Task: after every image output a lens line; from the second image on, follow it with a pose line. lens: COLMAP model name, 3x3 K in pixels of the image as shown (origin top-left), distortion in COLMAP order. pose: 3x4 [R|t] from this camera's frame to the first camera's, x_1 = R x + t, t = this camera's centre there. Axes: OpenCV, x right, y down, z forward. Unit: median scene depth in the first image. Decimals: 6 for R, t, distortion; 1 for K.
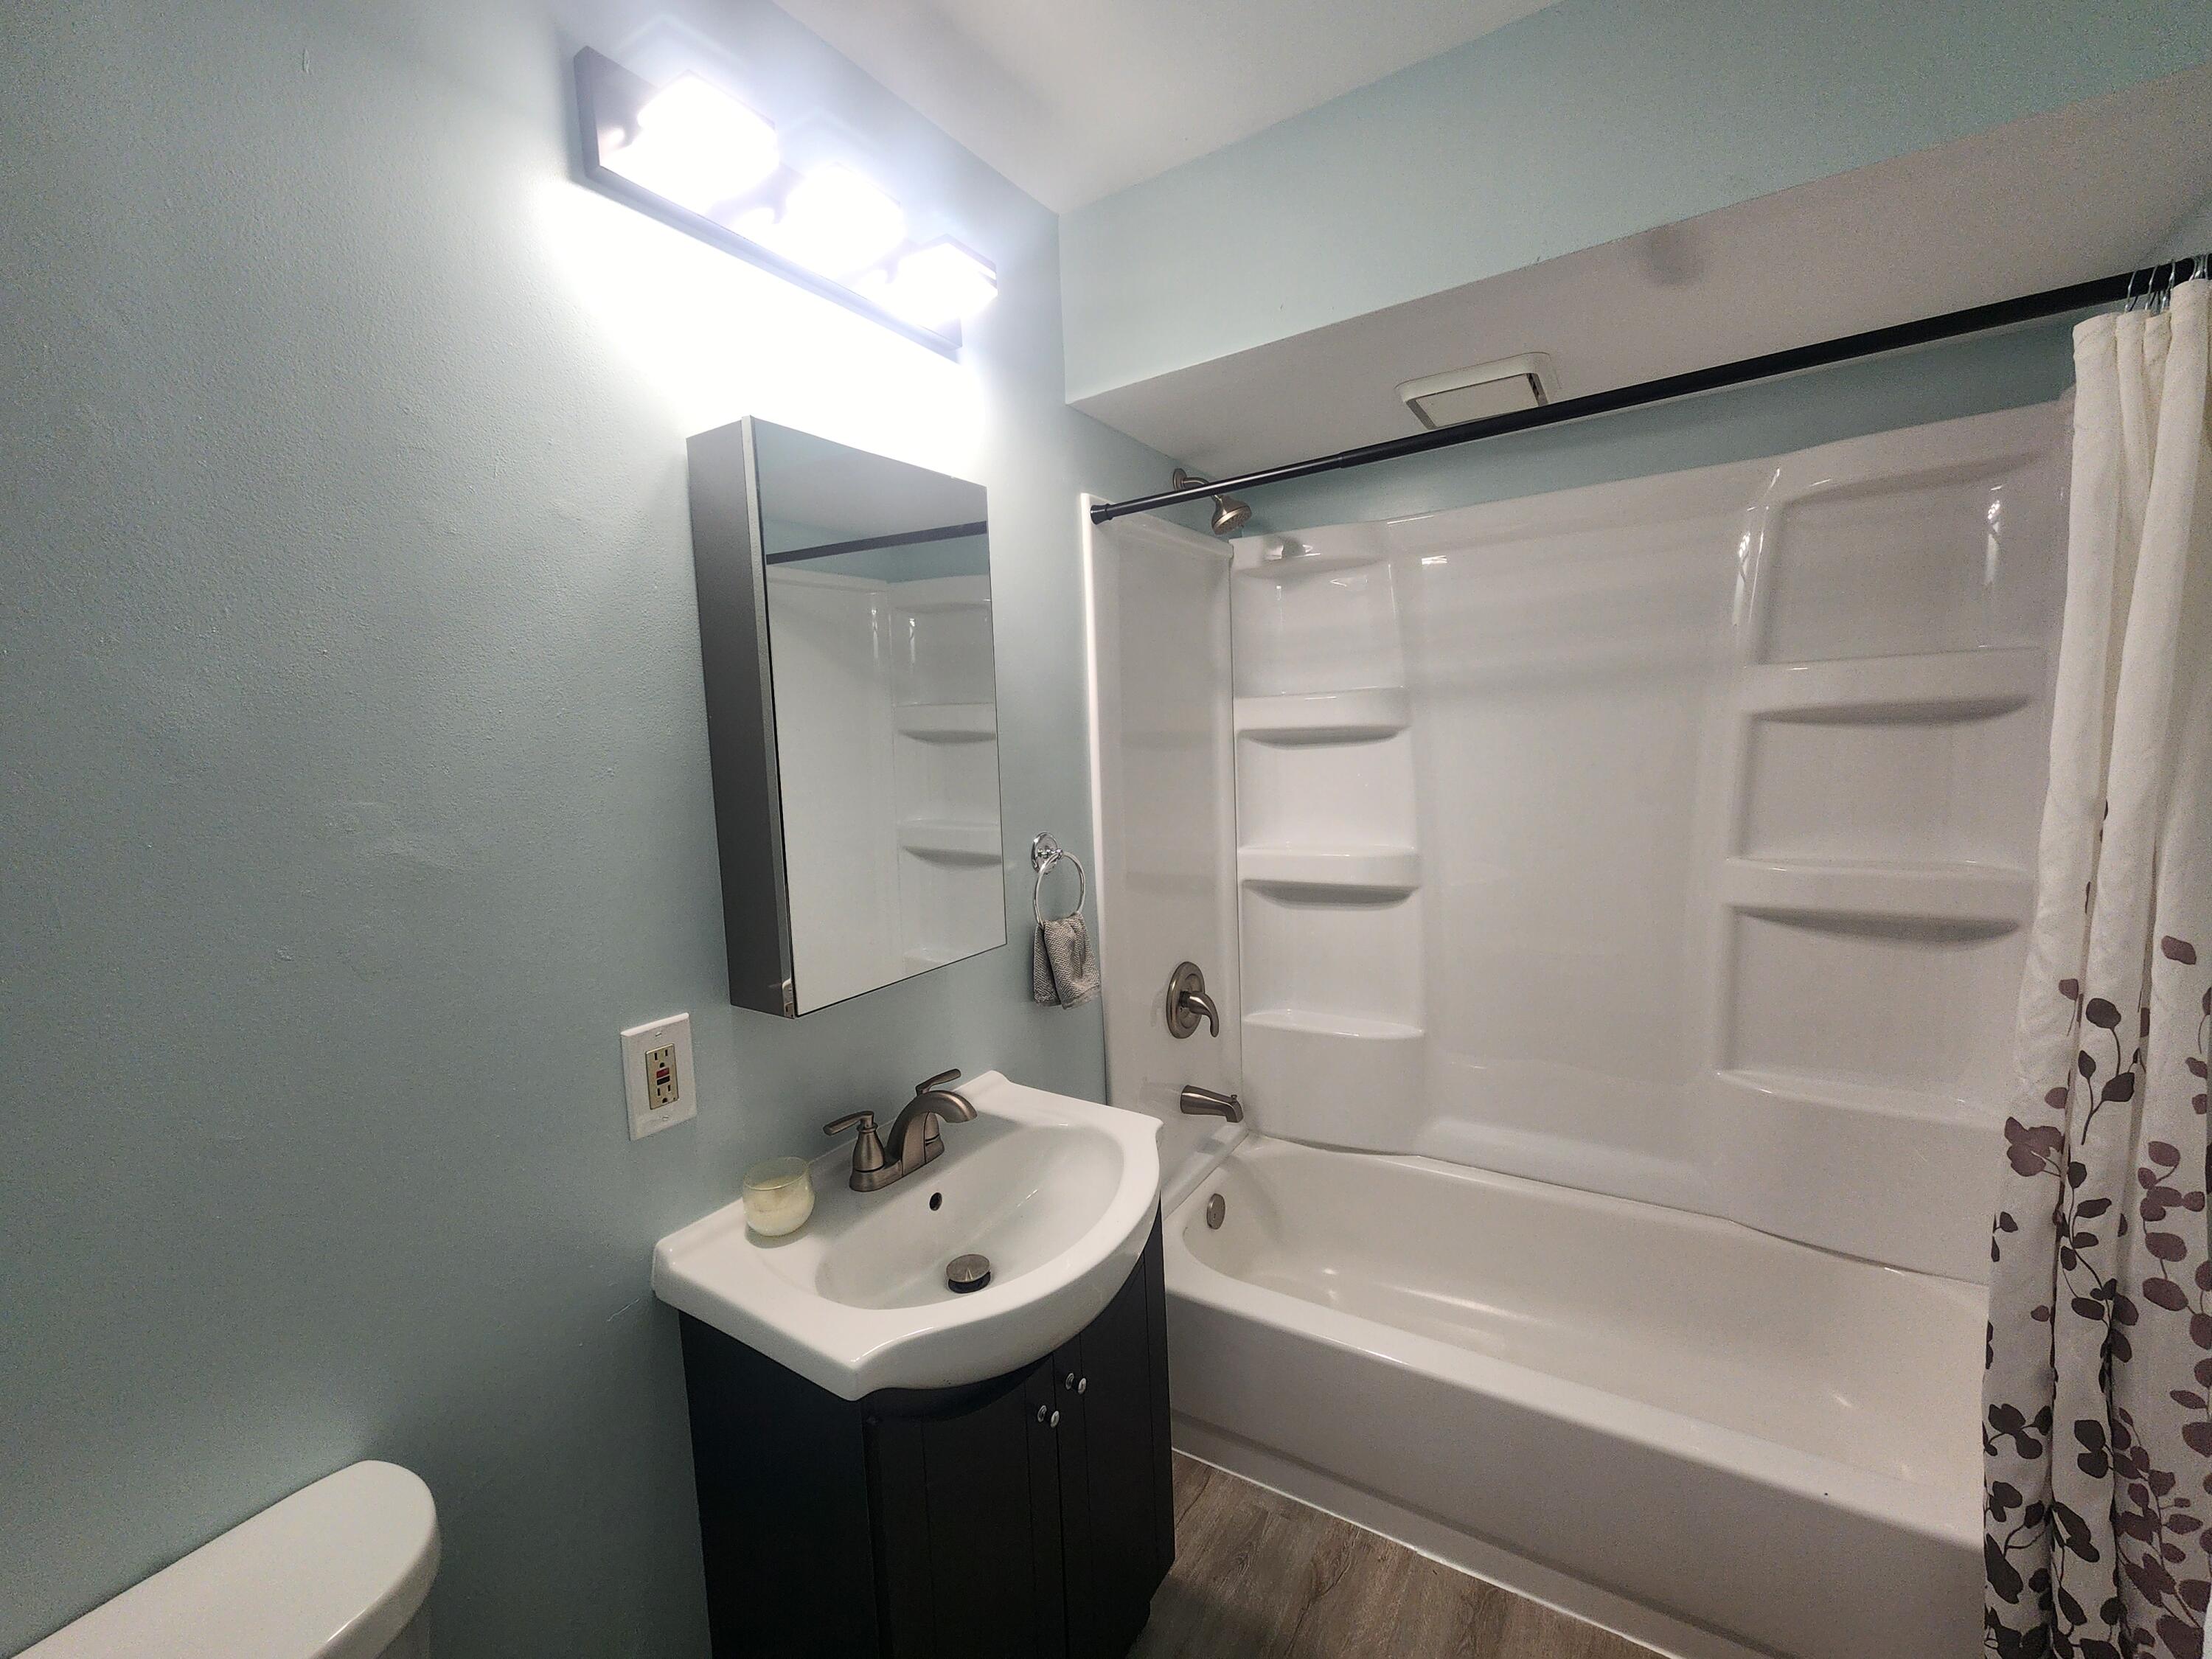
lens RADIAL K [[900.1, 0, 1106.2], [0, 900.1, 831.1], [0, 0, 1]] dist [0.000024, -0.000512]
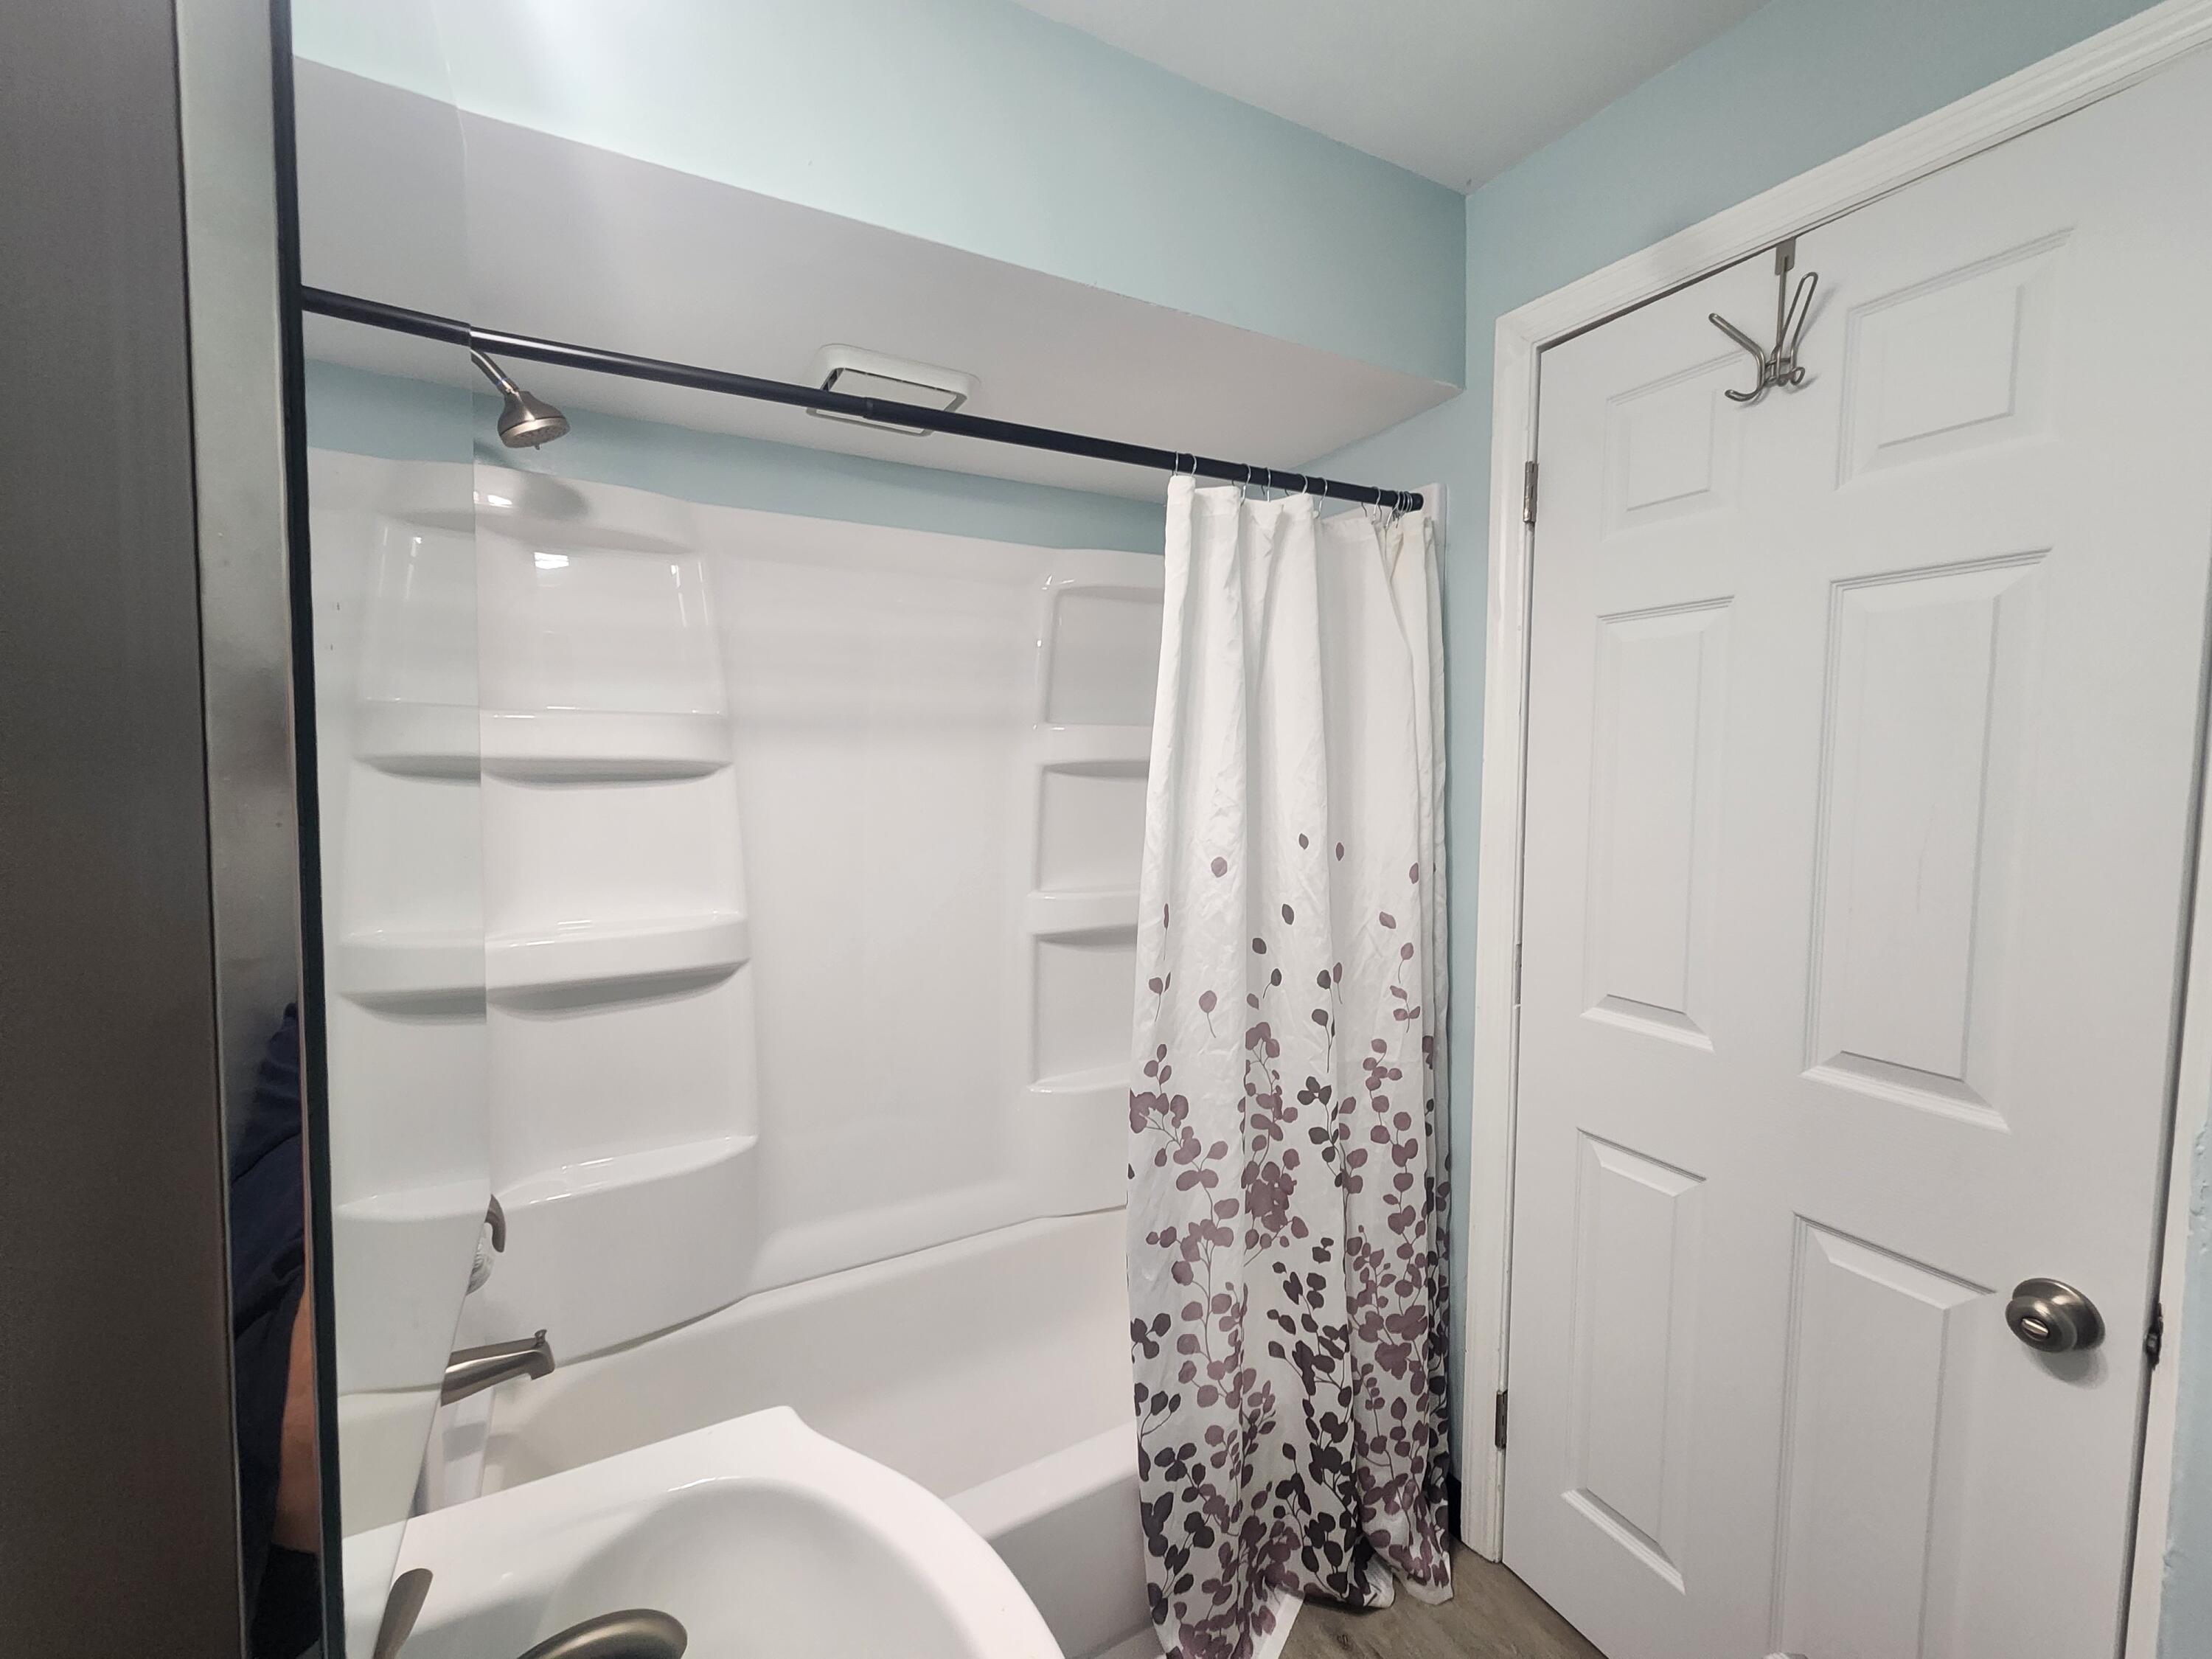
lens RADIAL K [[900.1, 0, 1106.2], [0, 900.1, 828.5], [0, 0, 1]] dist [0.000024, -0.000512]
pose [[0.470127, -0.008831, 0.882555, -0.247287], [0.082182, 0.996044, -0.033811, -0.003389], [-0.878764, 0.088426, 0.468993, 0.361599]]
